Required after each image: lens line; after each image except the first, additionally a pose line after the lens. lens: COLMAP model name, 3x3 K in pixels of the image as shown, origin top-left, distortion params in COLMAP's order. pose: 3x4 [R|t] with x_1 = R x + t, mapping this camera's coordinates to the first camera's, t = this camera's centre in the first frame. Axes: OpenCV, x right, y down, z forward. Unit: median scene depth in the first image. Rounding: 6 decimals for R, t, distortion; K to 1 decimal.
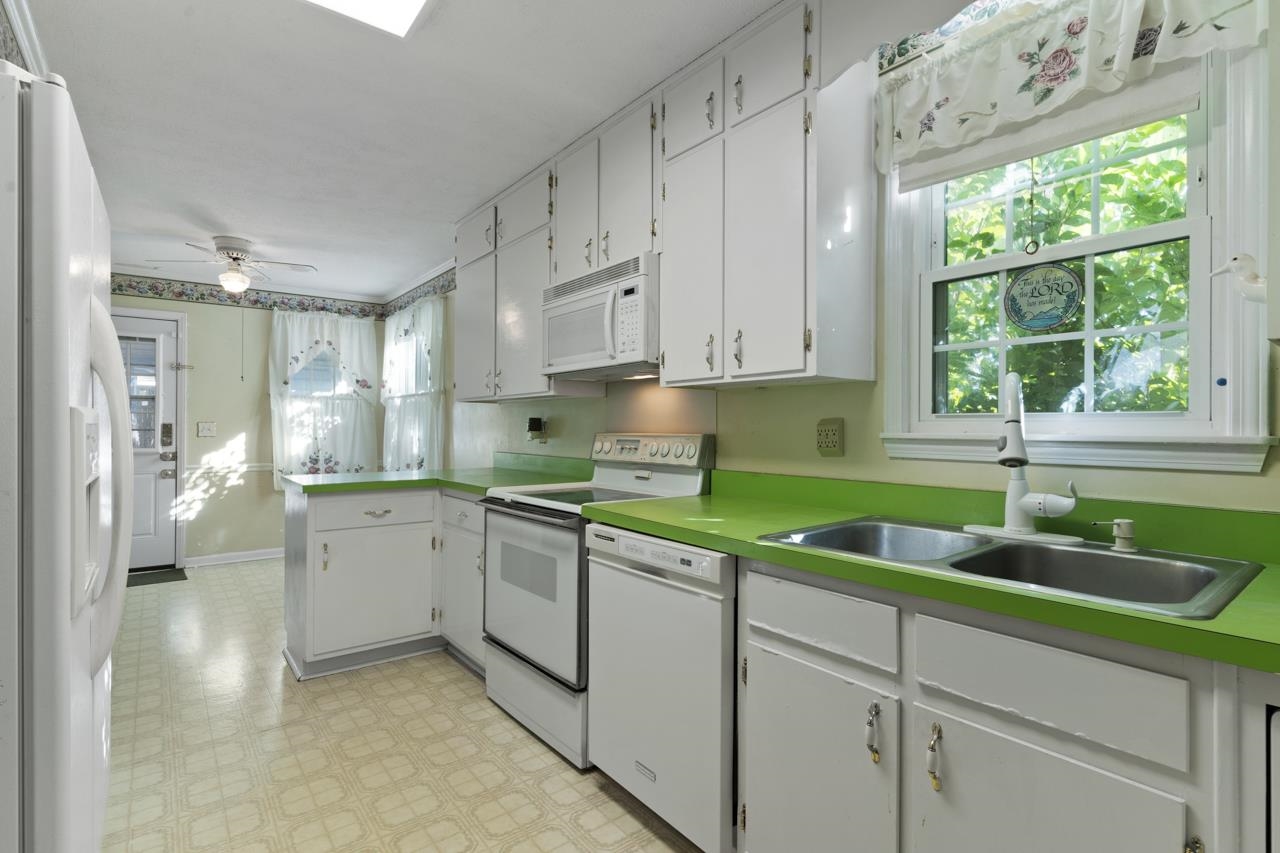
lens RADIAL K [[609.7, 0, 650.2], [0, 609.7, 426.7], [0, 0, 1]] dist [0.000600, 0.000323]
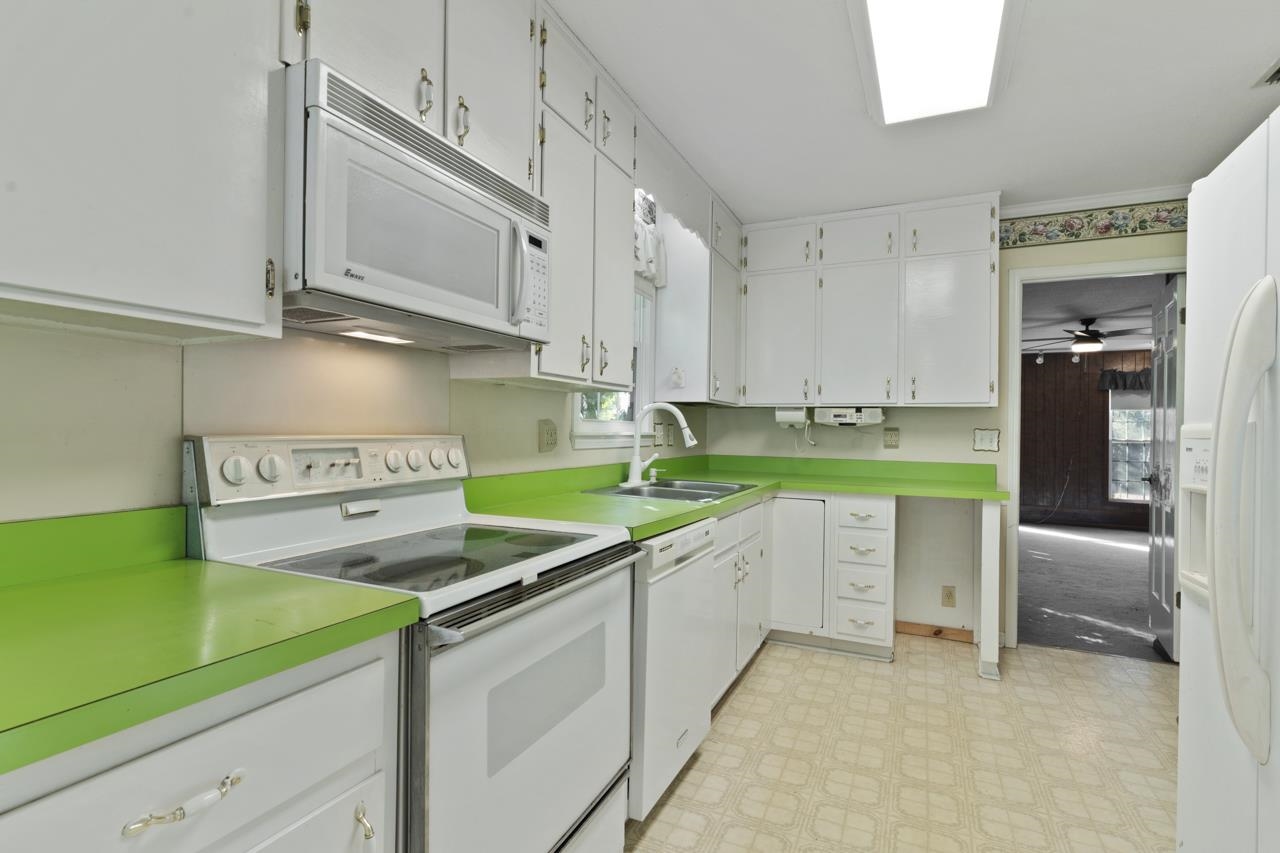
lens RADIAL K [[609.7, 0, 641.2], [0, 609.7, 425.2], [0, 0, 1]] dist [0.000600, 0.000323]
pose [[-0.471255, -0.016266, 0.881847, -0.989031], [-0.028981, 0.999576, 0.002950, -0.011688], [-0.881521, -0.024166, -0.471527, 1.644223]]
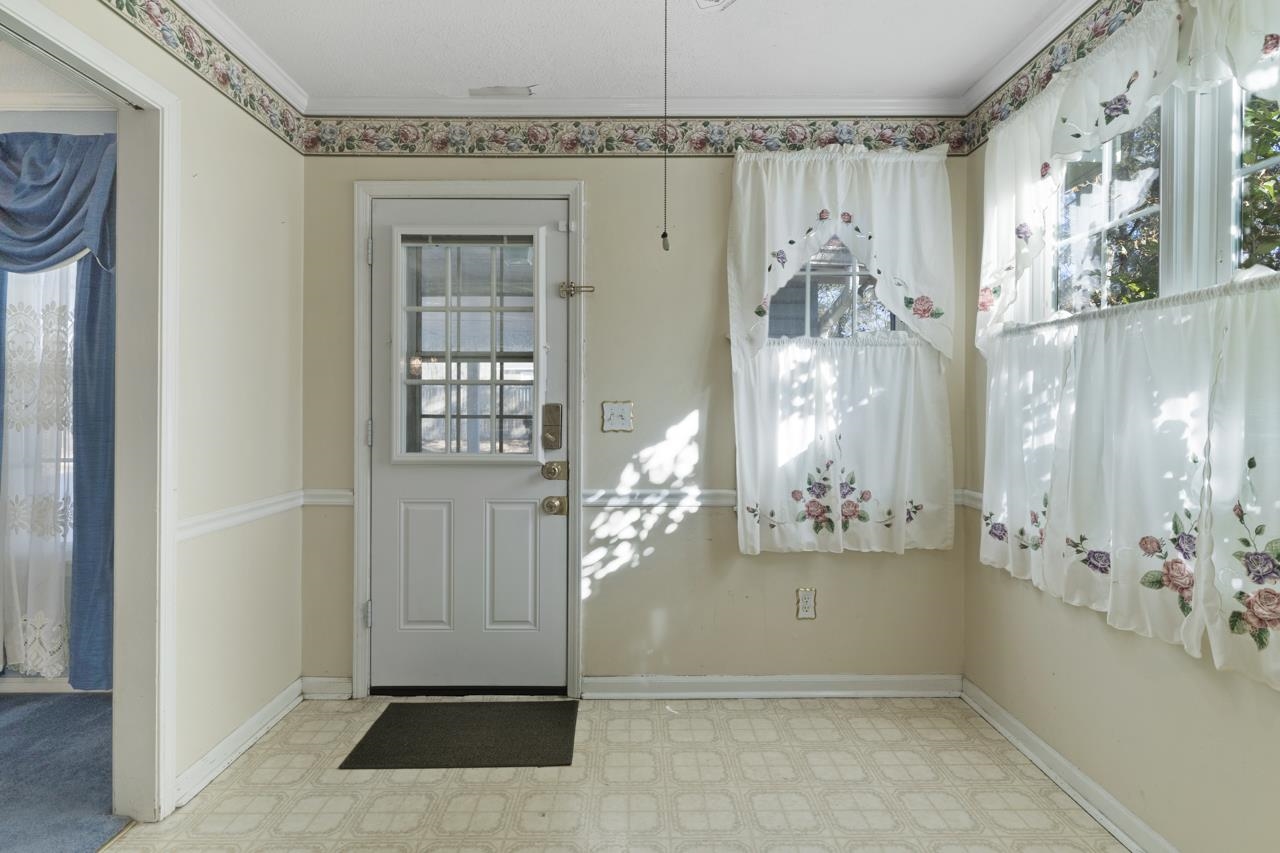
lens RADIAL K [[609.7, 0, 643.9], [0, 609.7, 425.7], [0, 0, 1]] dist [0.000600, 0.000323]
pose [[0.742270, -0.004616, -0.670085, -0.350646], [0.005303, 0.999985, -0.001014, 0.011273], [0.670080, -0.002800, 0.742283, 0.592650]]
